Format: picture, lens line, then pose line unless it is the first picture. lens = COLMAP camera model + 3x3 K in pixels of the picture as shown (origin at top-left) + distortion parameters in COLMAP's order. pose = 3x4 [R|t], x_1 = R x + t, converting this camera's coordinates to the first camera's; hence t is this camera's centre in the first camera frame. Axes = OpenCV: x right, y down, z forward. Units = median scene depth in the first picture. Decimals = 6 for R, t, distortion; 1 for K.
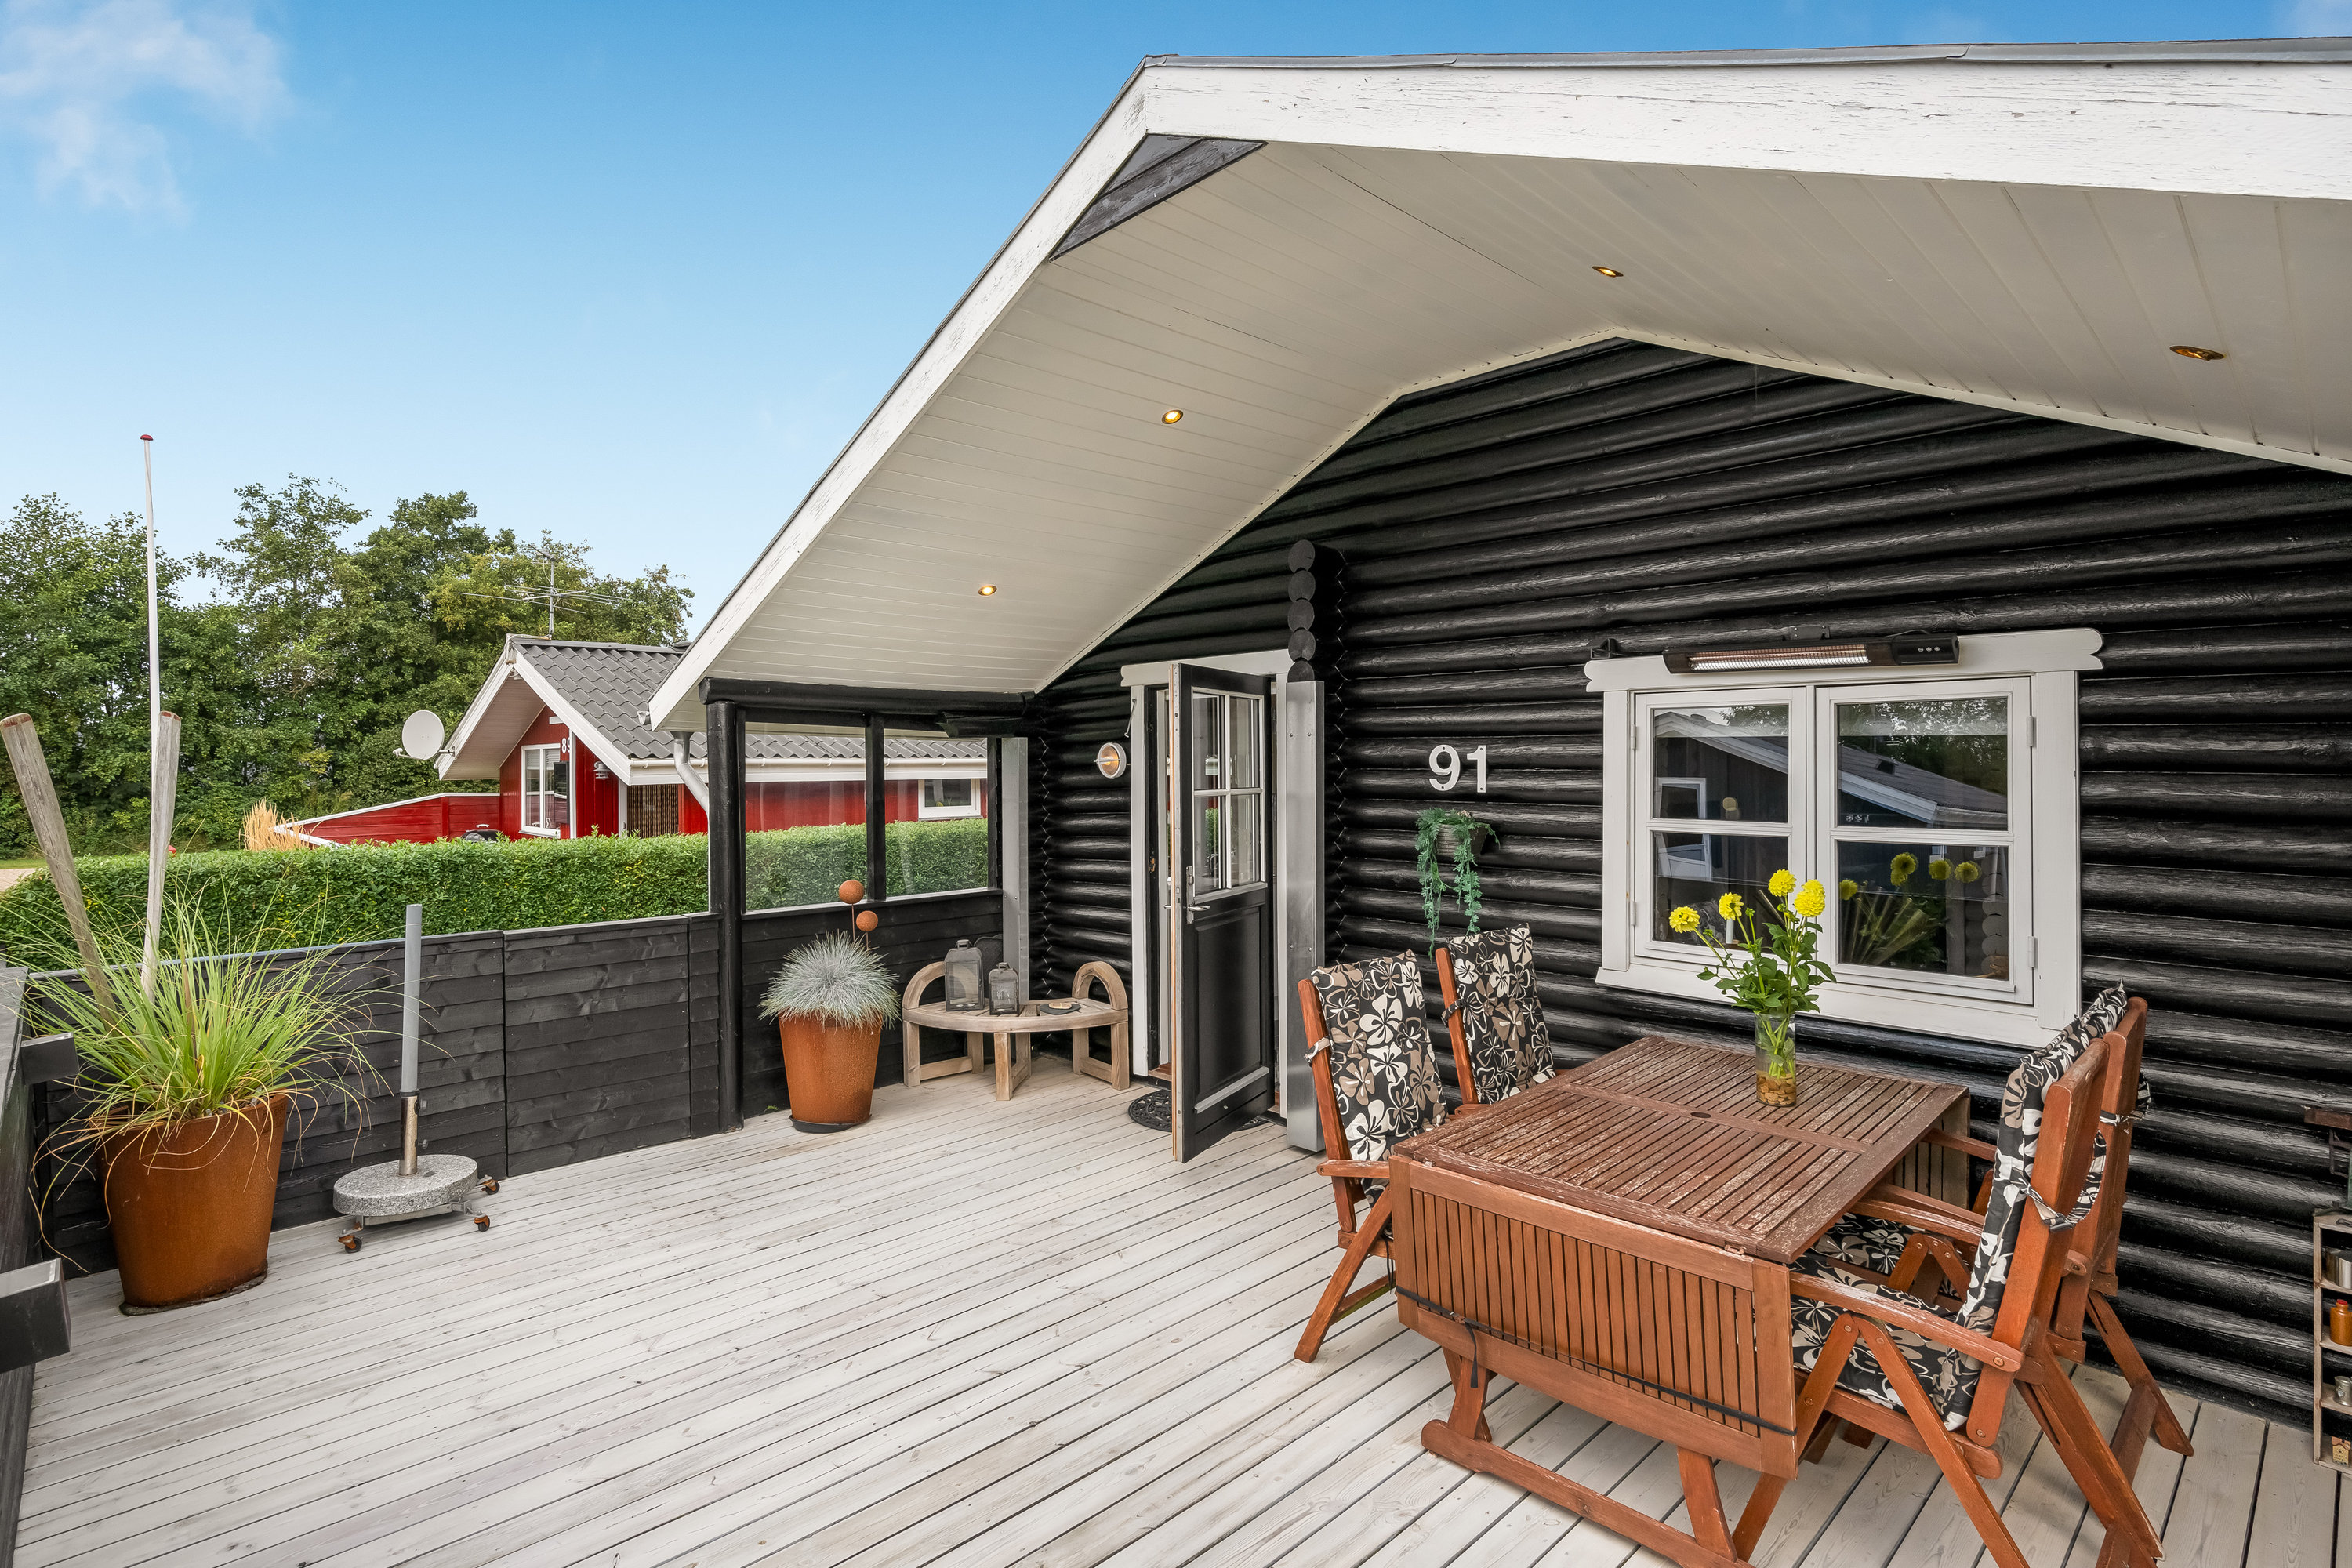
lens RADIAL K [[1138.7, 0, 1221.2], [0, 1138.7, 763.4], [0, 0, 1]] dist [0.000946, 0.000240]
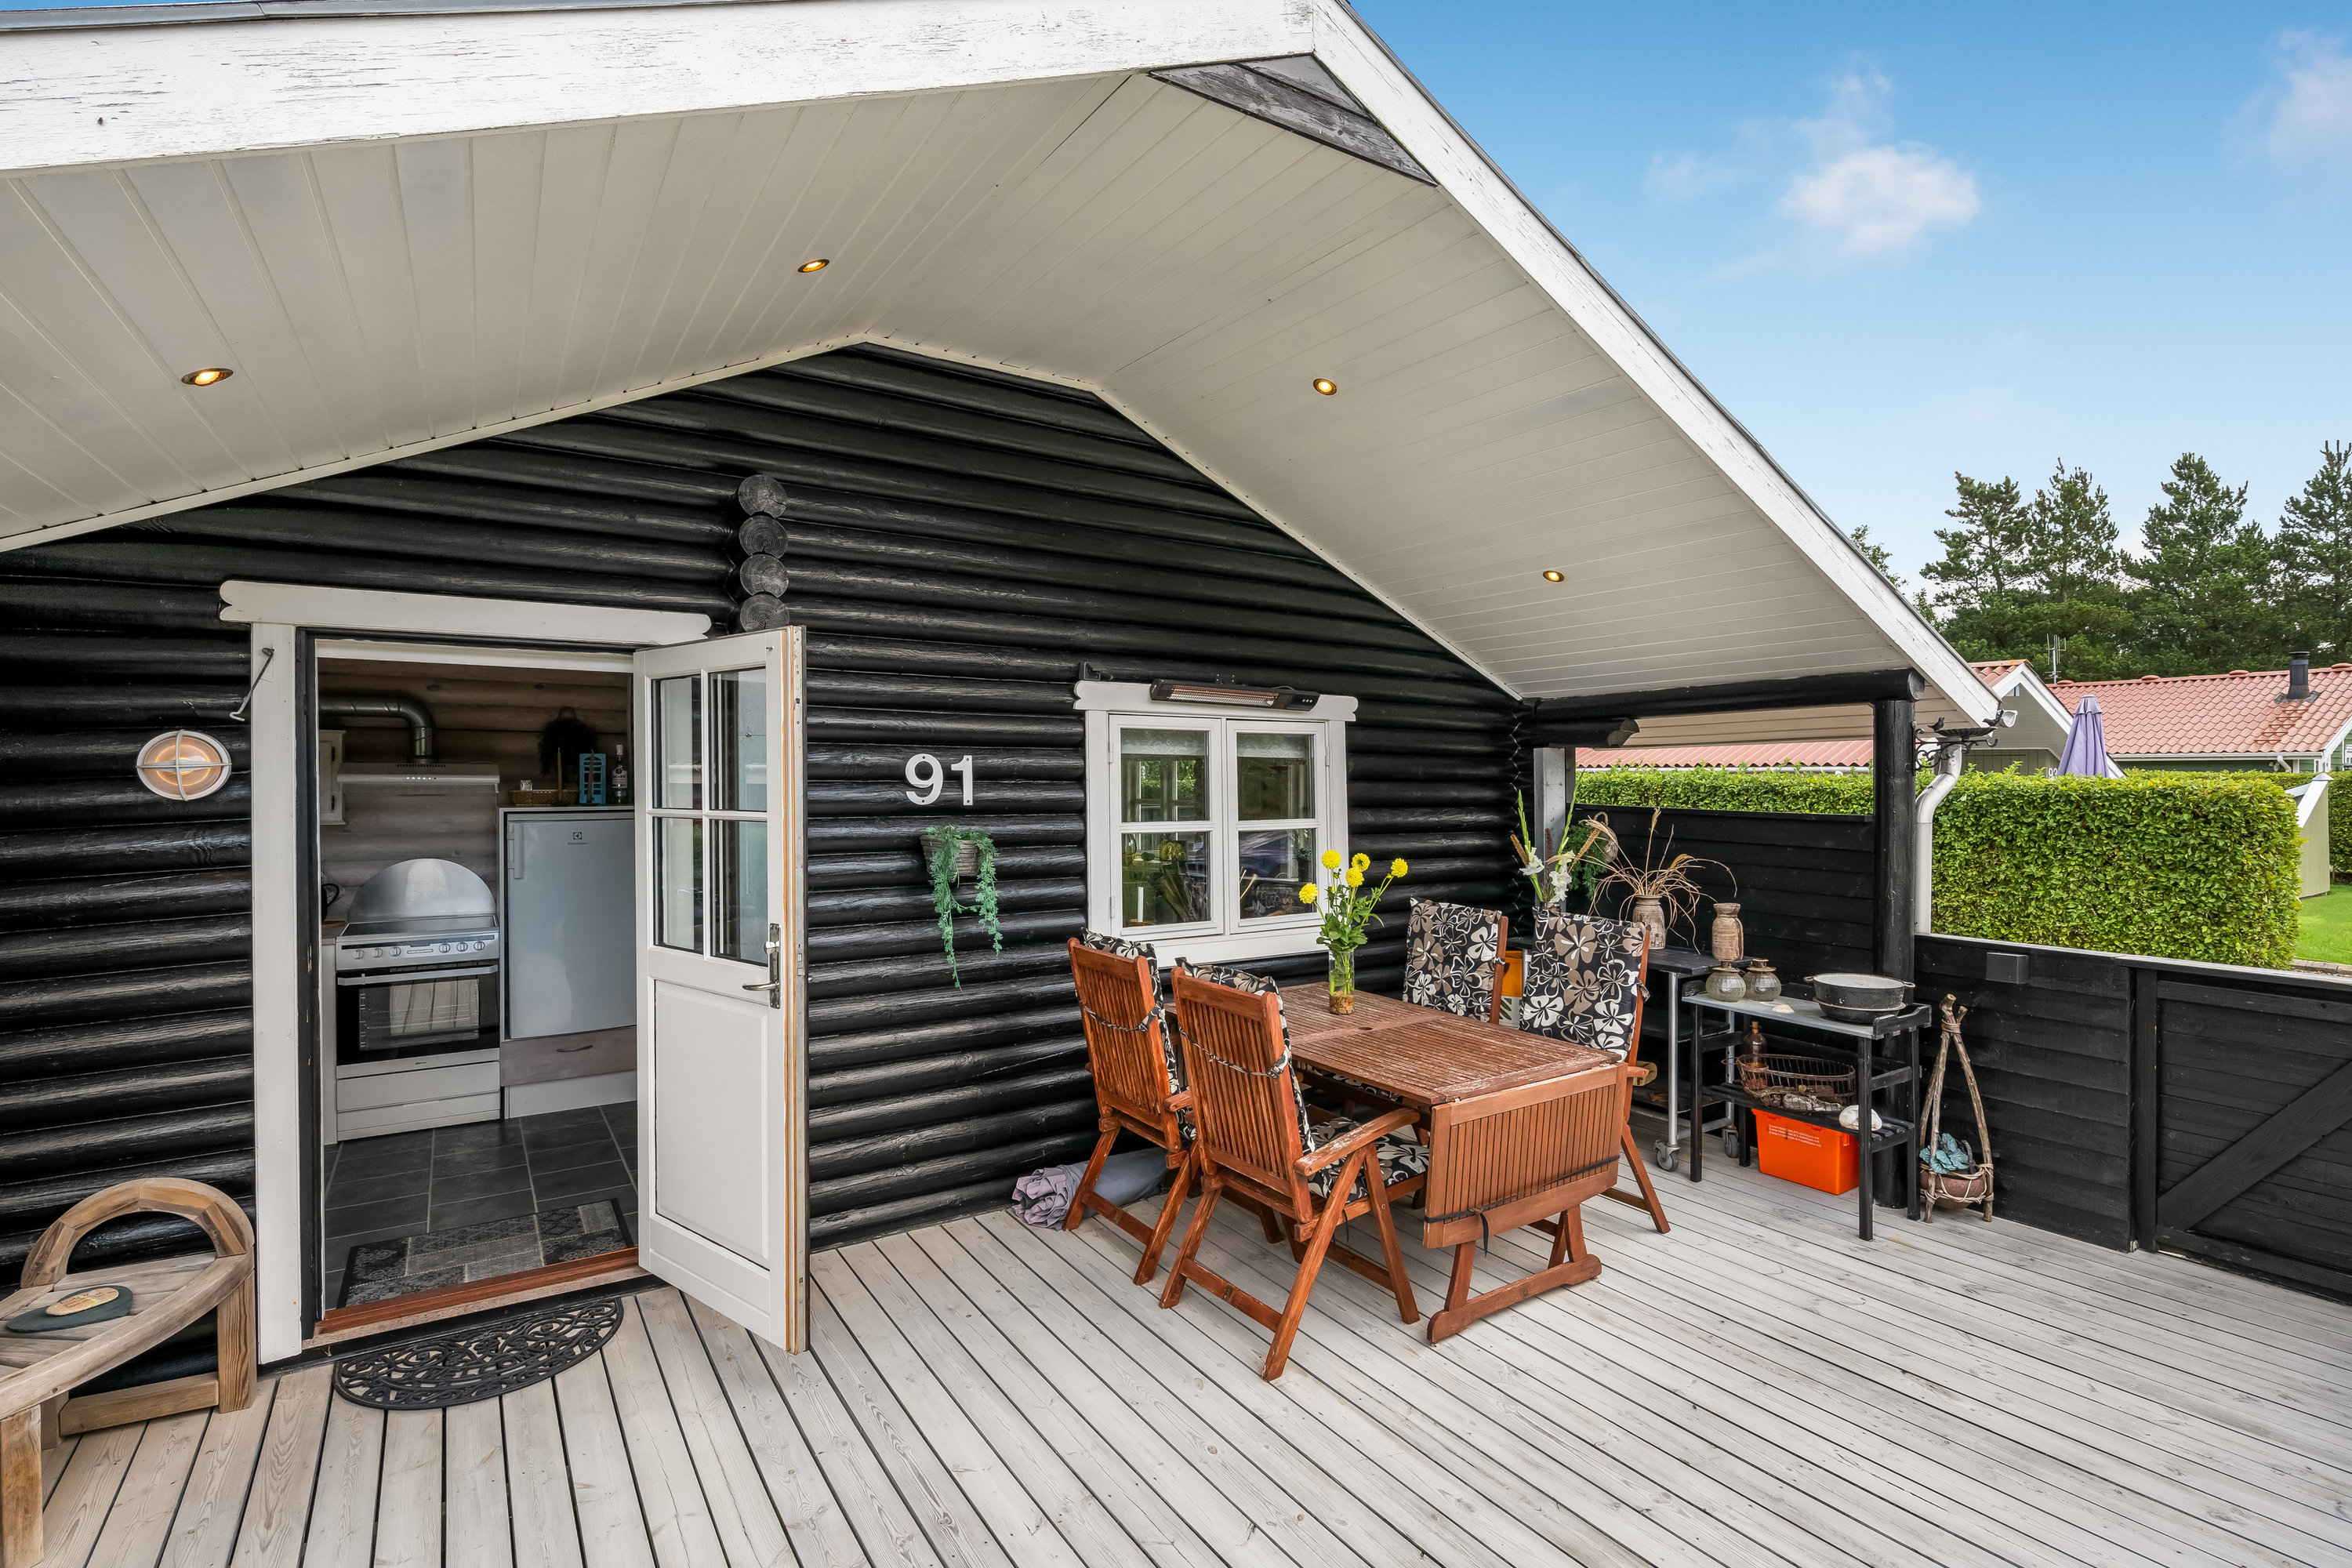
lens RADIAL K [[1141.2, 0, 1099.4], [0, 1141.2, 781.4], [0, 0, 1]] dist [0.000745, 0.000507]
pose [[0.216688, 0.001402, 0.976240, -0.672373], [0.000281, 0.999999, -0.001498, 0.007352], [-0.976241, 0.000599, 0.216687, 0.679187]]
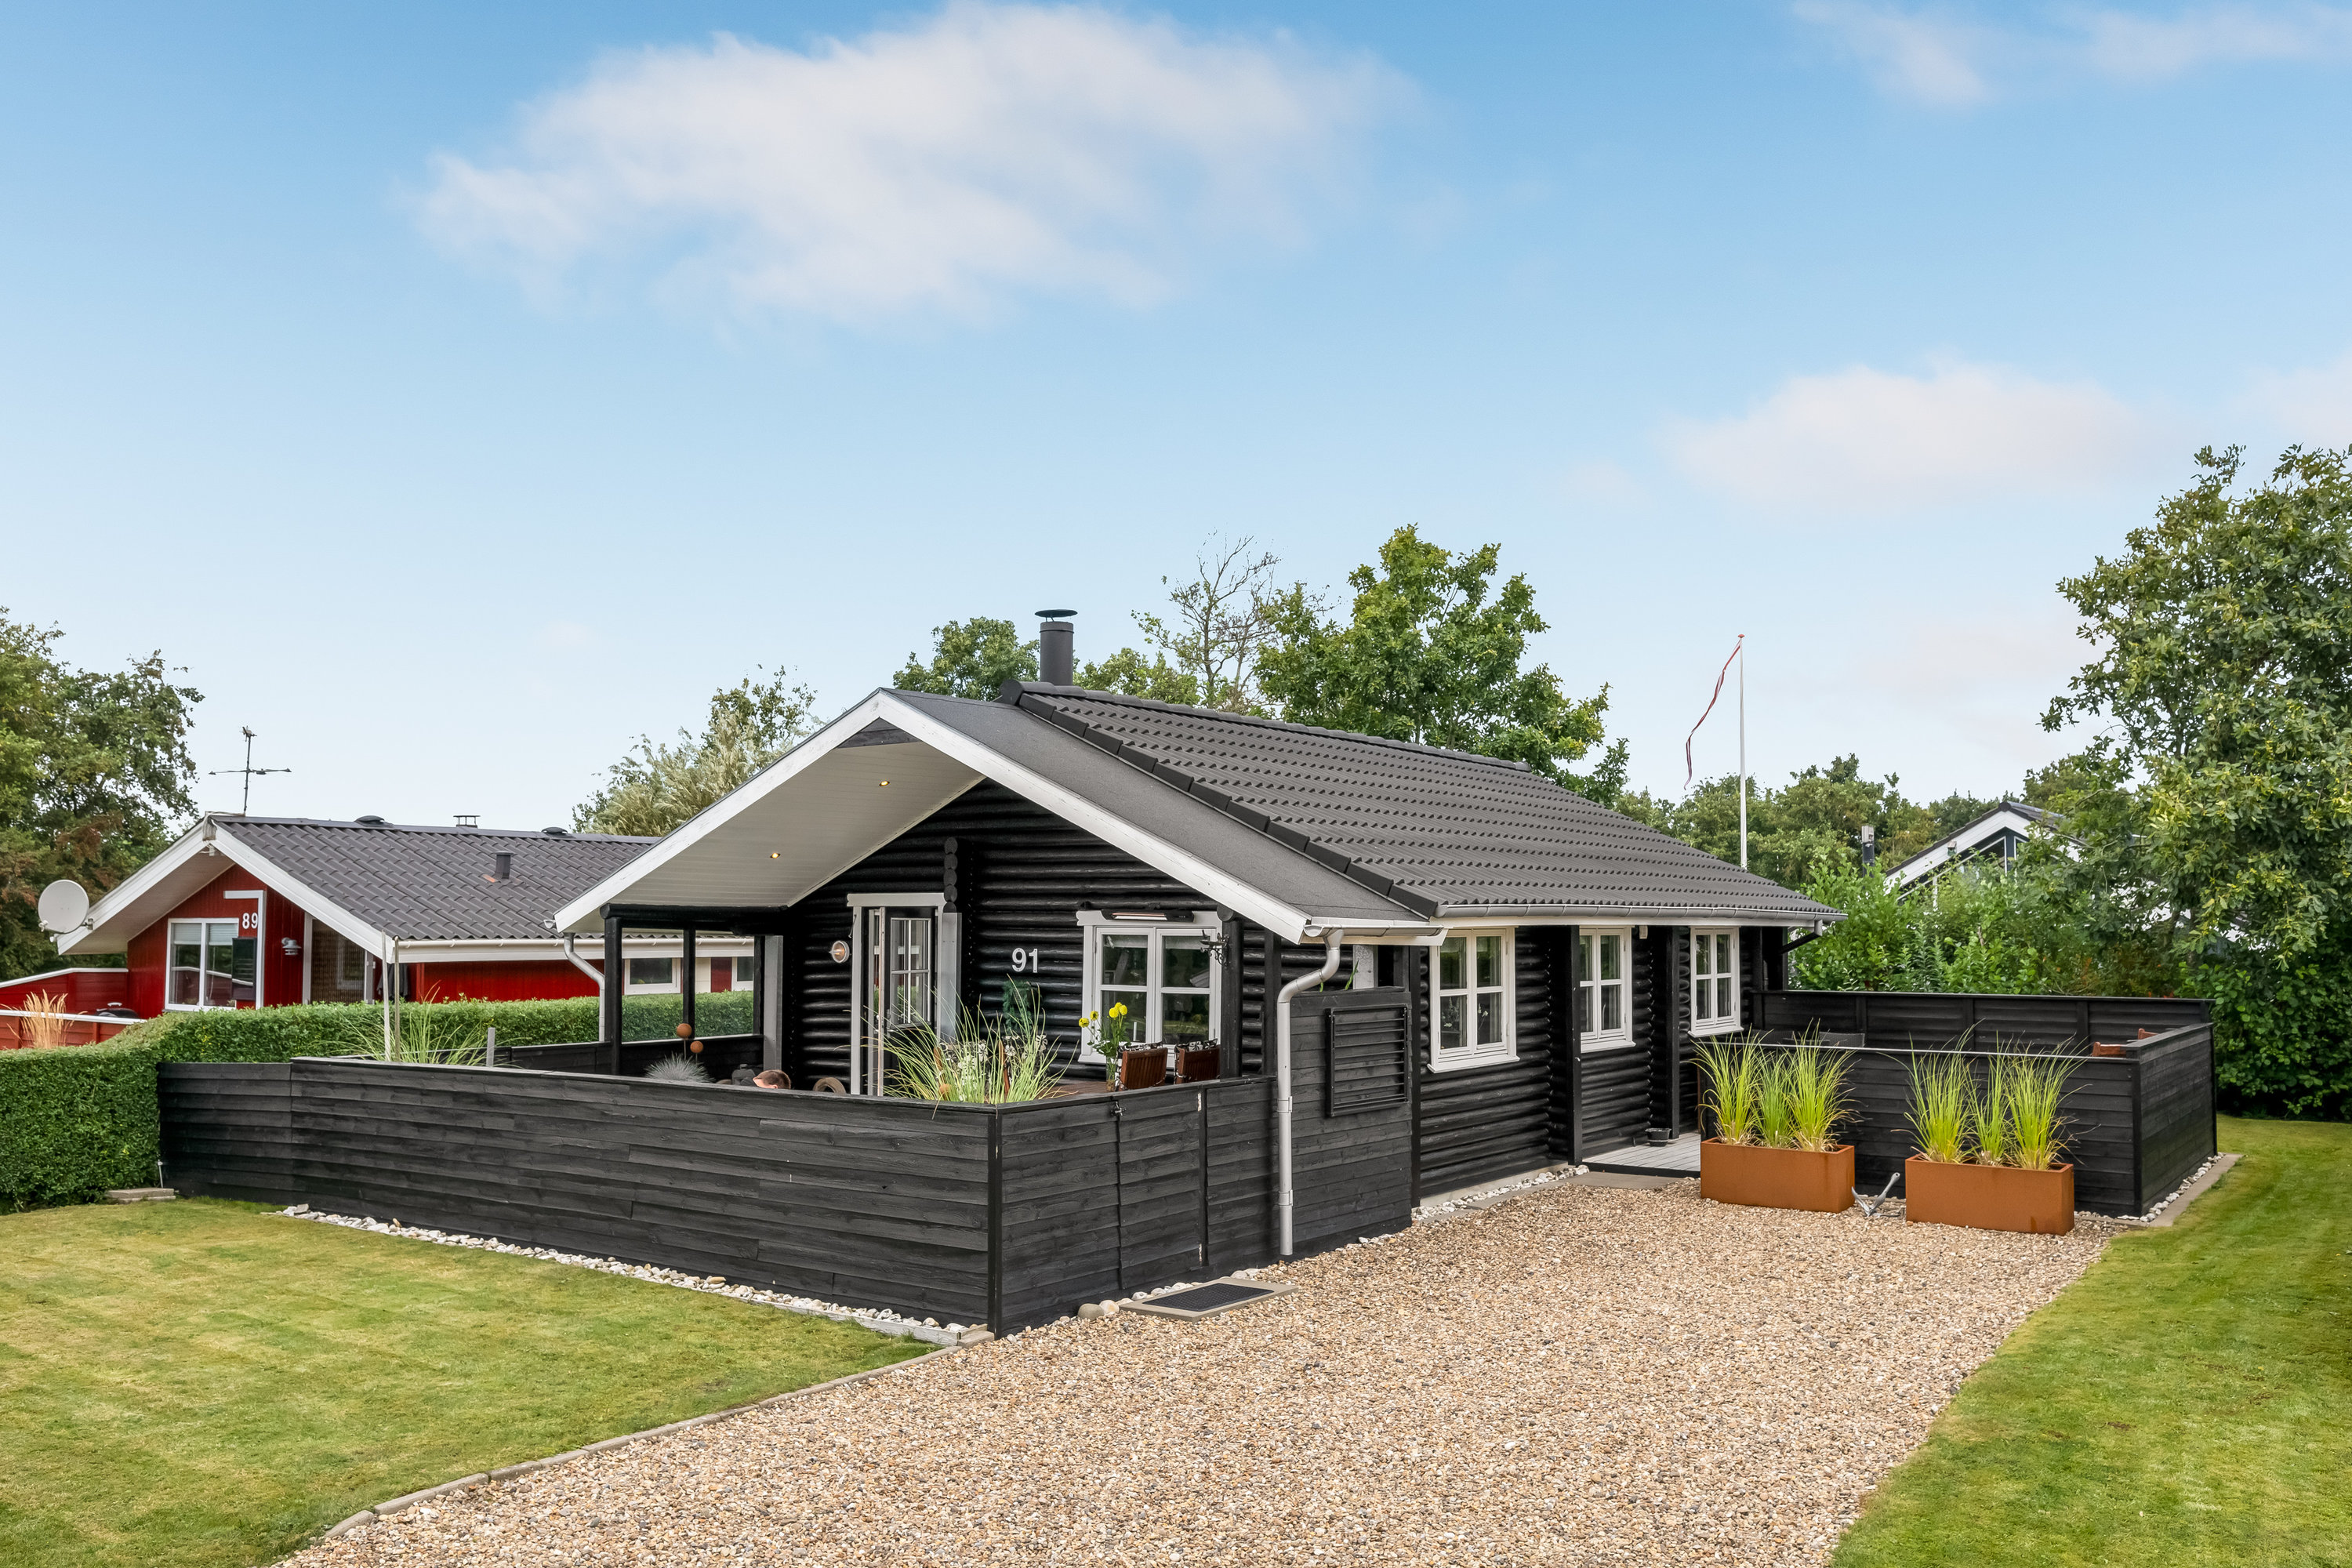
lens RADIAL K [[1900.1, 0, 1092.6], [0, 1900.1, 786.0], [0, 0, 1]] dist [-0.003952, -0.000466]
pose [[0.996488, 0.013941, 0.082573, 0.047704], [-0.007816, 0.997224, -0.074043, -0.054572], [-0.083376, 0.073138, 0.993831, -2.344071]]
